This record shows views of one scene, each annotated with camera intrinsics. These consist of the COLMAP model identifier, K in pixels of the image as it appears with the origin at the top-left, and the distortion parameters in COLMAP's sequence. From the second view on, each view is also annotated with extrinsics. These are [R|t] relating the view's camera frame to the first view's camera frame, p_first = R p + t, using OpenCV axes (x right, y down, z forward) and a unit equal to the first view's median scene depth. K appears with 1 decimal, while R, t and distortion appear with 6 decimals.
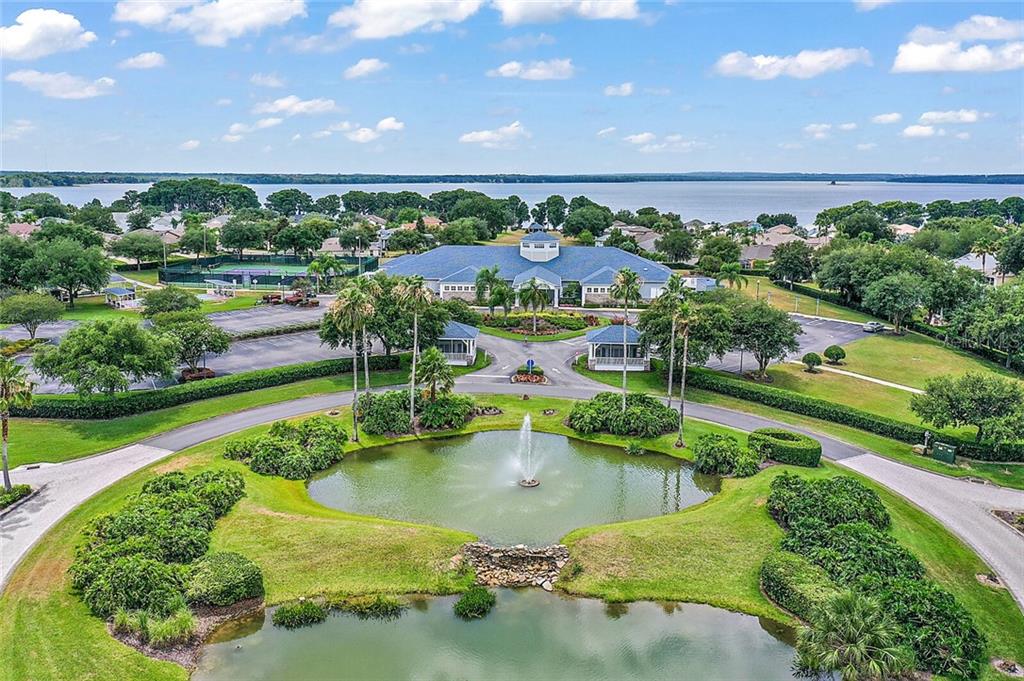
lens RADIAL K [[815.0, 0, 510.6], [0, 815.0, 347.2], [0, 0, 1]] dist [0.006612, -0.003119]
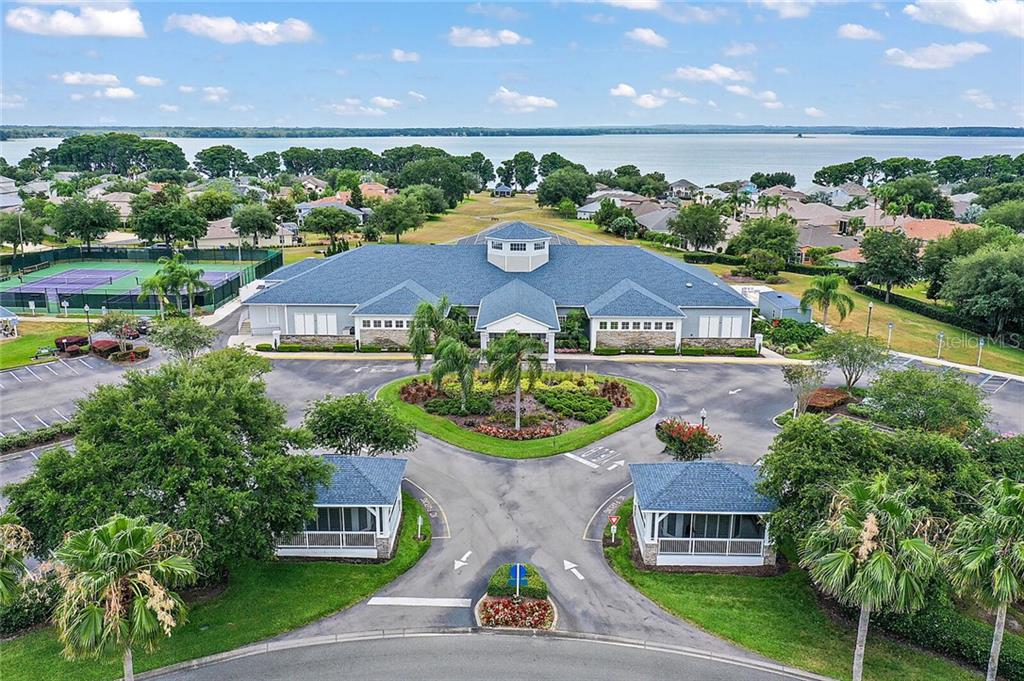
lens RADIAL K [[815.0, 0, 507.3], [0, 815.0, 335.5], [0, 0, 1]] dist [0.006612, -0.003119]
pose [[0.999197, -0.011343, 0.038439, 0.000800], [0.009751, 0.999097, 0.041359, -0.031252], [-0.038873, -0.040951, 0.998405, 0.141442]]
